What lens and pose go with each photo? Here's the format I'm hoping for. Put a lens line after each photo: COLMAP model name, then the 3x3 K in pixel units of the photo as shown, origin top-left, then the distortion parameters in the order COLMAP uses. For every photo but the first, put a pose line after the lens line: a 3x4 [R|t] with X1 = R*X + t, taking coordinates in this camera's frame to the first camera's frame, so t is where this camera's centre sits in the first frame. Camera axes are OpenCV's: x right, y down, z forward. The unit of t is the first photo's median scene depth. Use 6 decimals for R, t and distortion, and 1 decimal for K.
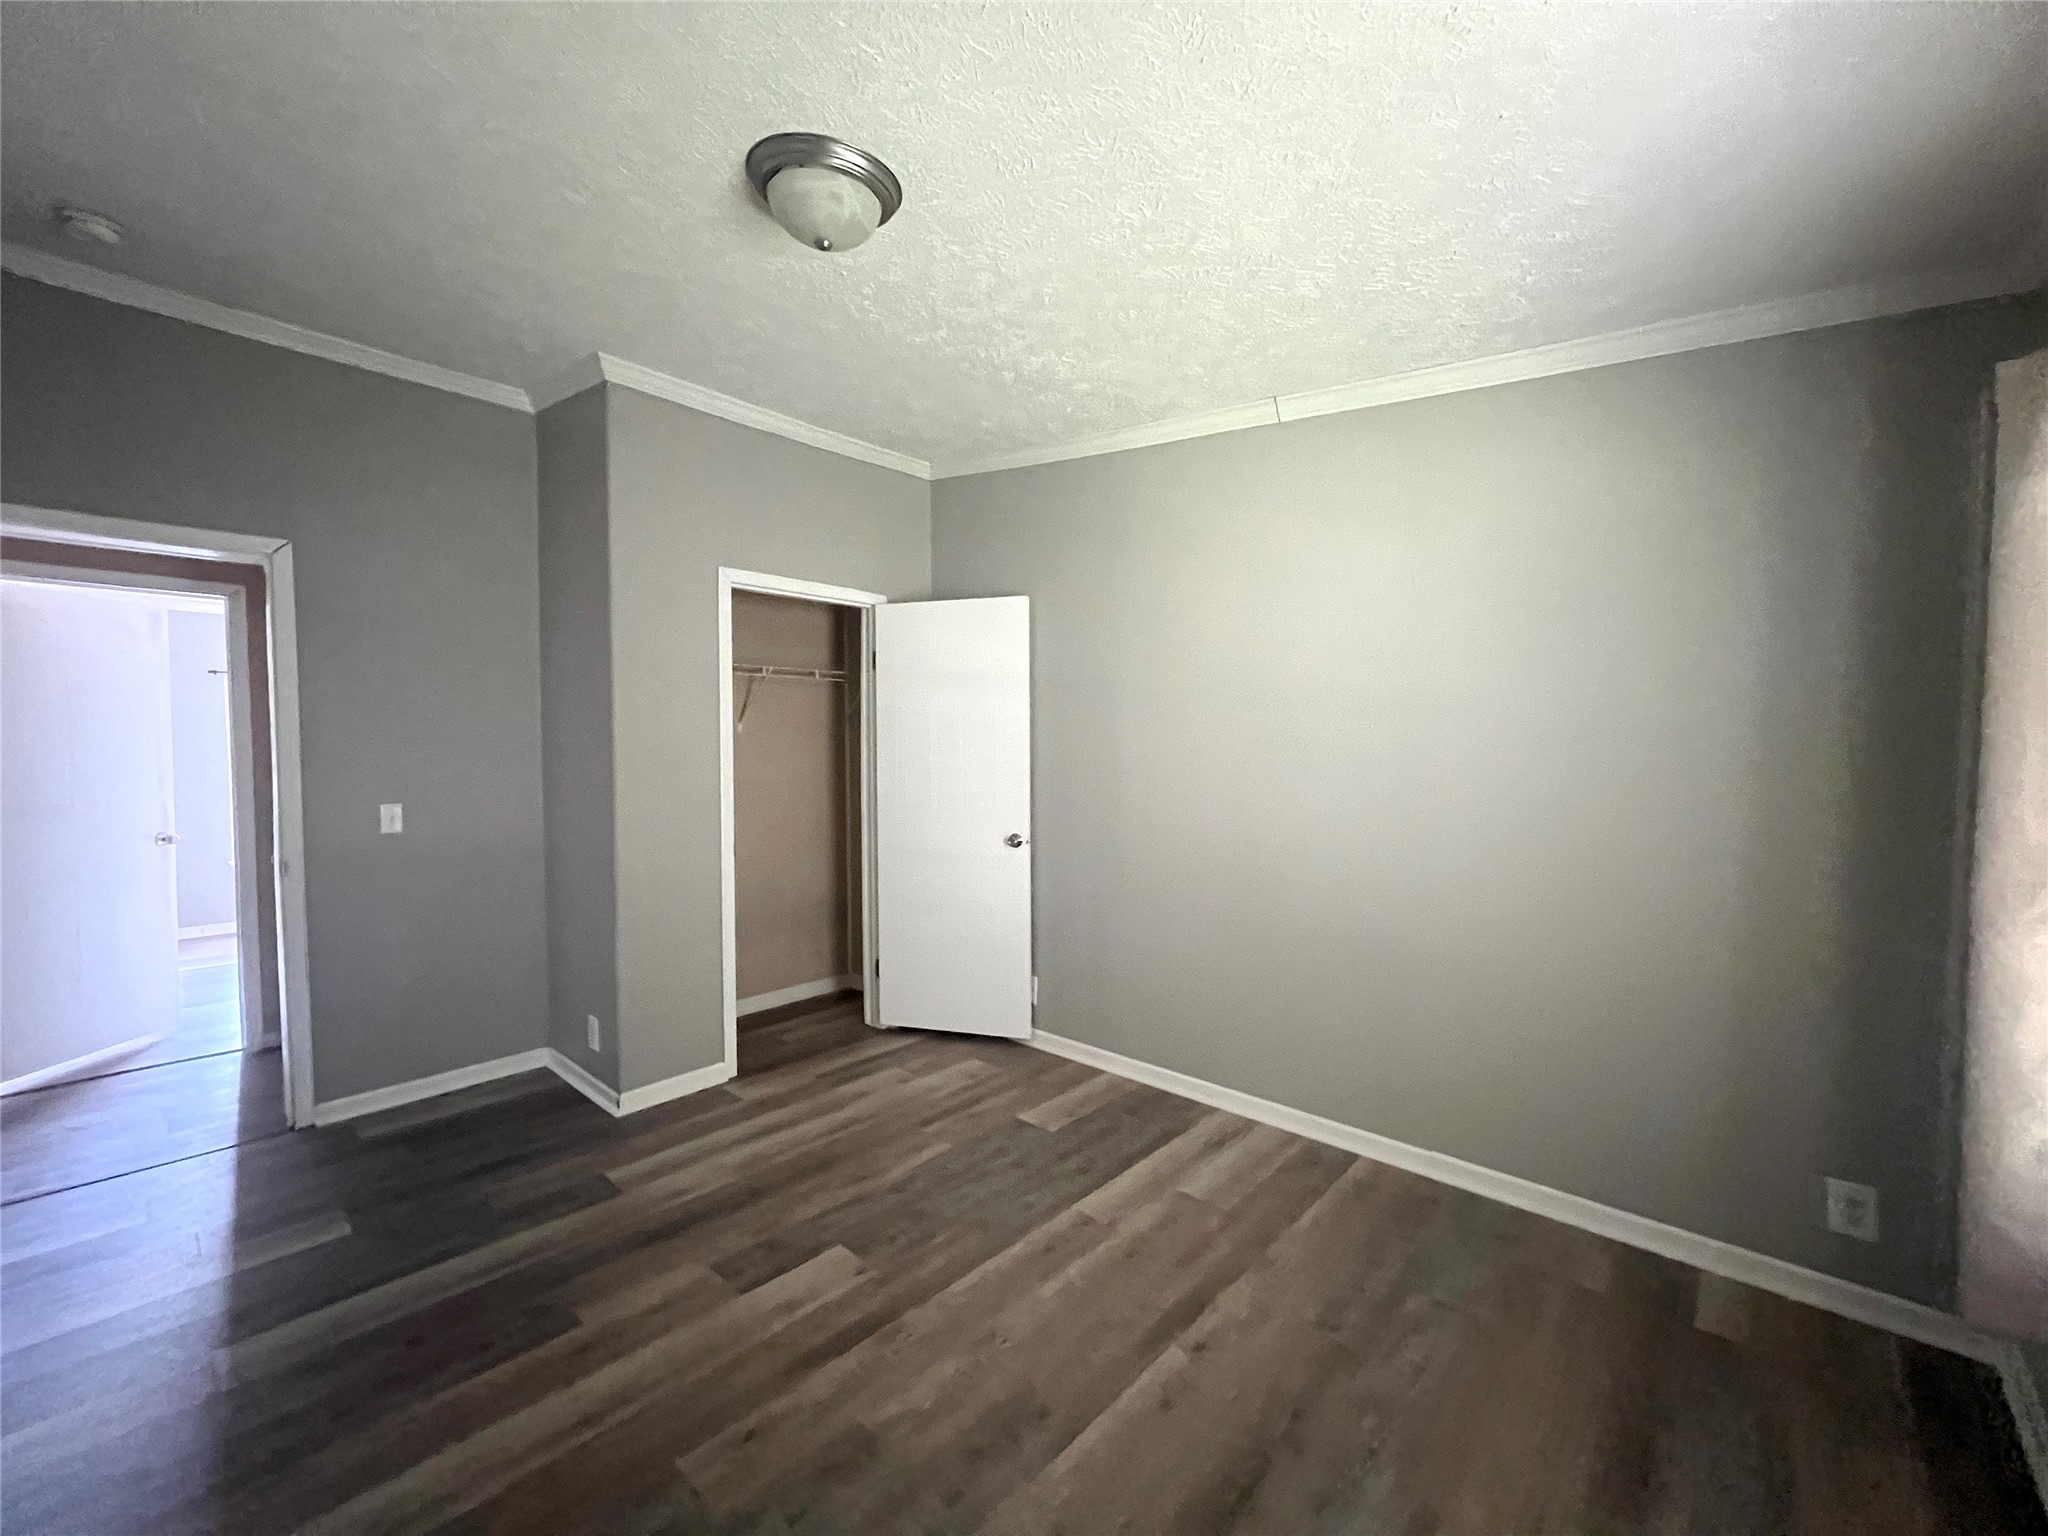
lens RADIAL K [[822.2, 0, 1022.6], [0, 822.2, 763.1], [0, 0, 1]] dist [-0.002579, 0.000418]
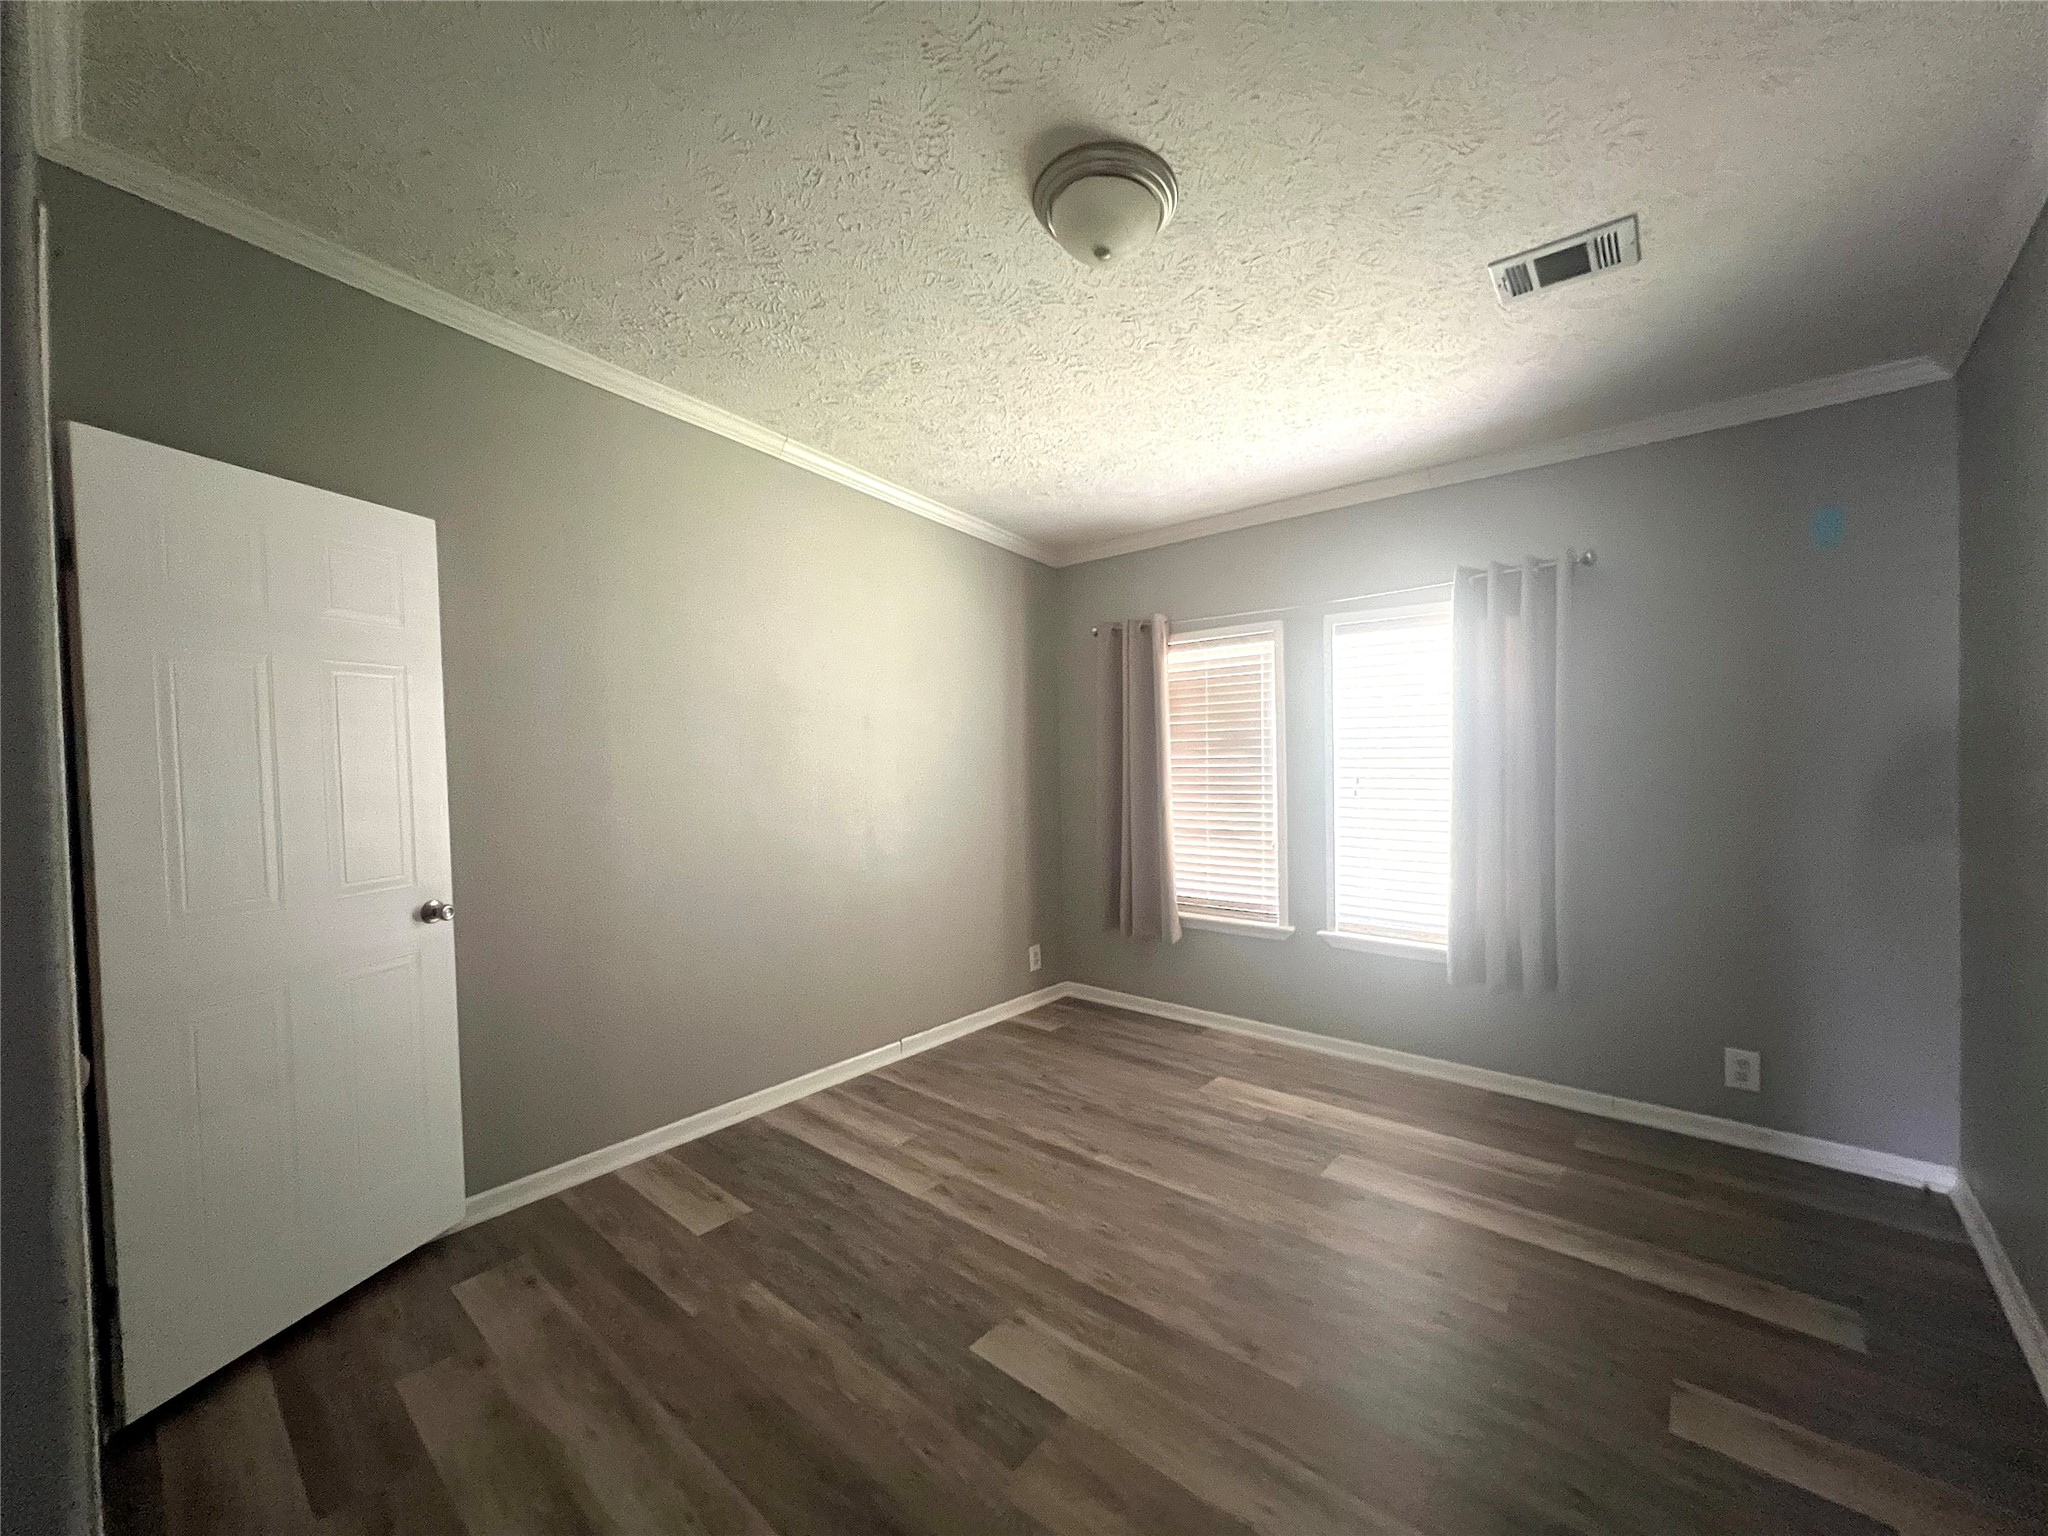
lens RADIAL K [[822.2, 0, 1014.3], [0, 822.2, 757.7], [0, 0, 1]] dist [-0.002579, 0.000418]
pose [[-0.020444, -0.002660, 0.999787, -0.906344], [0.048816, 0.998801, 0.003655, 0.000140], [-0.998599, 0.048880, -0.020289, 0.824904]]
